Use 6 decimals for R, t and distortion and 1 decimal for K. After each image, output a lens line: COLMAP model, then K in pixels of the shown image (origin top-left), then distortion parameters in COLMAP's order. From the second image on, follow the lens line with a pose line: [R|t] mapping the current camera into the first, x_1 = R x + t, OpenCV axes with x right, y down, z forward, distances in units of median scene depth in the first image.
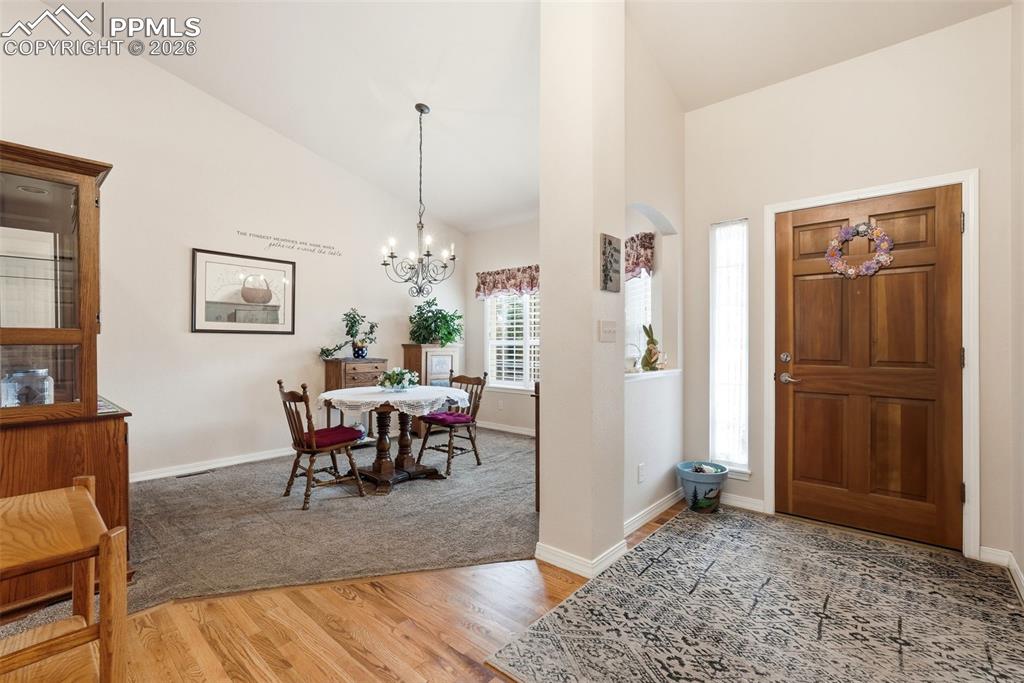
lens RADIAL K [[455.2, 0, 512.4], [0, 455.2, 338.5], [0, 0, 1]] dist [-0.001065, 0.000380]
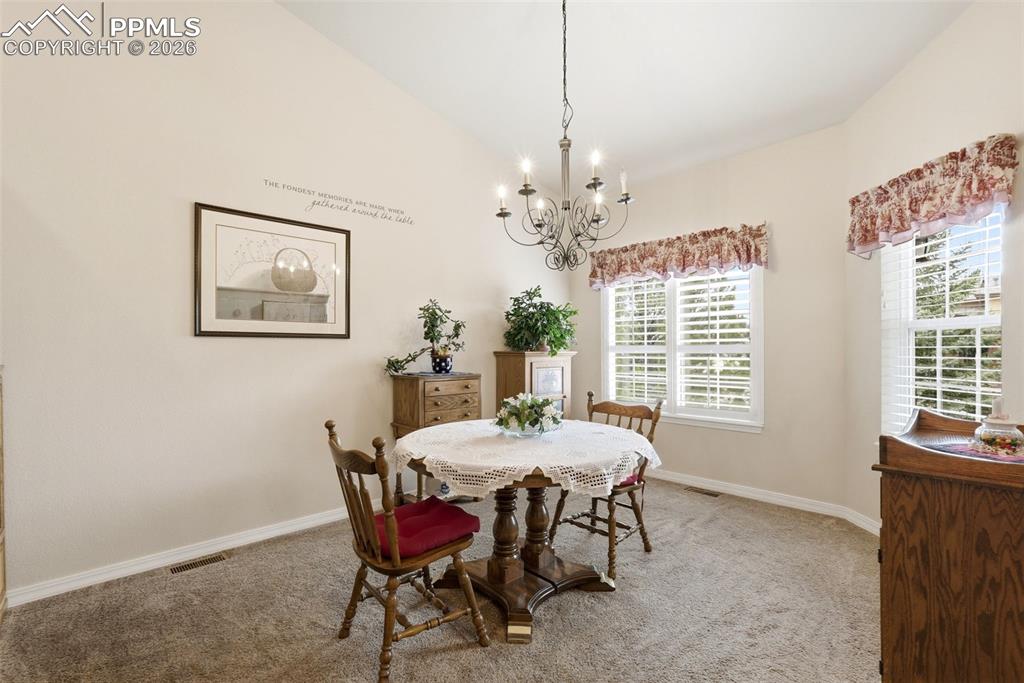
lens RADIAL K [[451.7, 0, 511.8], [0, 451.7, 347.4], [0, 0, 1]] dist [-0.002975, -0.000197]
pose [[0.996152, -0.006492, -0.087407, -0.184541], [0.007083, 0.999954, 0.006454, 0.001521], [0.087361, -0.007048, 0.996152, 0.360827]]
